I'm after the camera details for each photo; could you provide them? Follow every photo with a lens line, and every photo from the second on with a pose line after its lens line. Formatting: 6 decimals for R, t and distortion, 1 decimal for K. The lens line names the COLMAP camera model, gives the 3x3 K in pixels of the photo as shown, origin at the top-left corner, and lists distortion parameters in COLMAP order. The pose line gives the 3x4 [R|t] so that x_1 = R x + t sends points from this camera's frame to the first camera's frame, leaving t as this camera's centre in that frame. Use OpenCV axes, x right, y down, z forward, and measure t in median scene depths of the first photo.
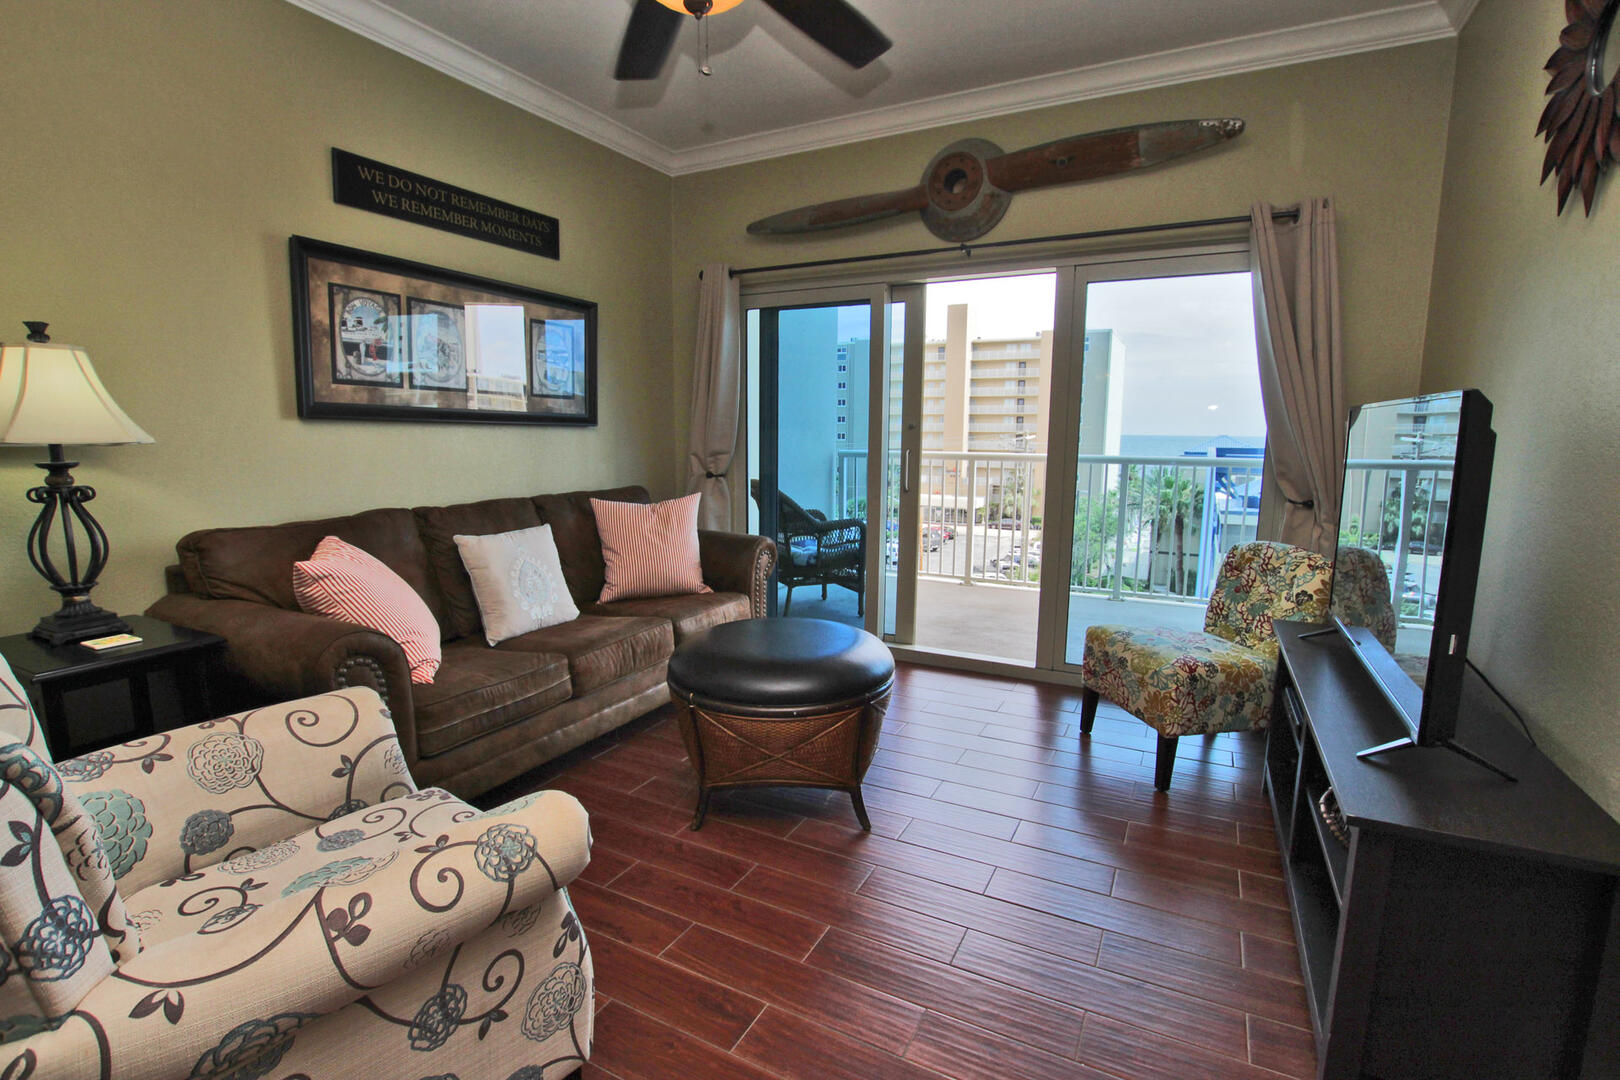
lens RADIAL K [[755.9, 0, 807.9], [0, 755.9, 545.1], [0, 0, 1]] dist [-0.030595, 0.001495]
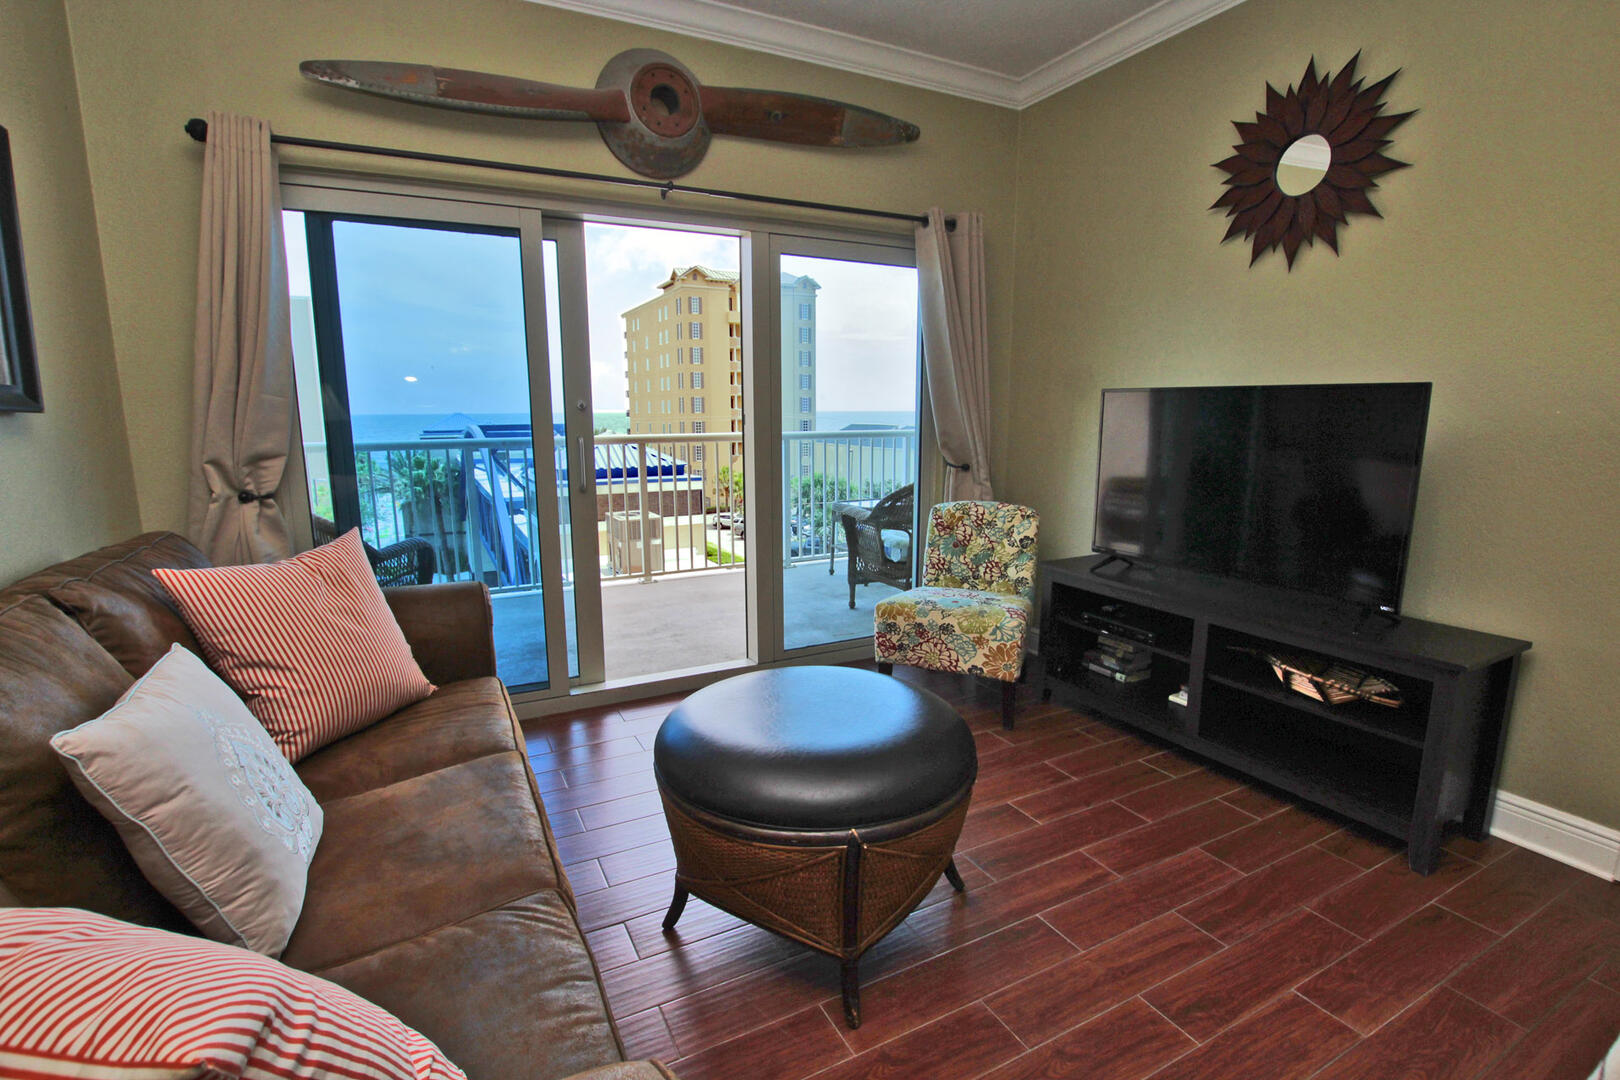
lens RADIAL K [[755.9, 0, 807.9], [0, 755.9, 545.1], [0, 0, 1]] dist [-0.030595, 0.001495]
pose [[0.572904, -0.152780, 0.805257, -0.520986], [0.130236, 0.986960, 0.094597, -0.084285], [-0.809209, 0.050679, 0.585331, 0.516238]]
